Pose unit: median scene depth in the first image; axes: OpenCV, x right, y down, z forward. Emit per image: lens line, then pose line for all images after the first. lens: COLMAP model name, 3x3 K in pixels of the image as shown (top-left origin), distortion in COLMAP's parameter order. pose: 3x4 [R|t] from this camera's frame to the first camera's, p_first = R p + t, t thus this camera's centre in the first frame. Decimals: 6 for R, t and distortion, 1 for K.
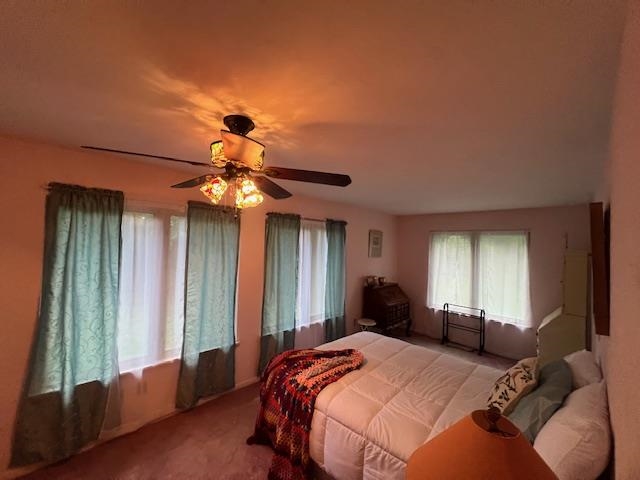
lens RADIAL K [[258.4, 0, 320.0], [0, 258.4, 240.0], [0, 0, 1]] dist [0.000775, 0.000181]
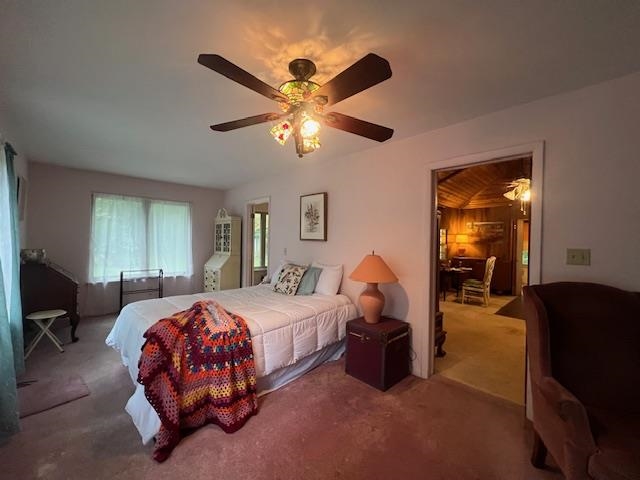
lens RADIAL K [[258.4, 0, 320.0], [0, 258.4, 240.0], [0, 0, 1]] dist [0.000775, 0.000181]
pose [[0.010032, -0.037017, 0.999264, -0.506120], [-0.035500, 0.998671, 0.037352, 0.081083], [-0.999319, -0.035849, 0.008704, 0.322120]]
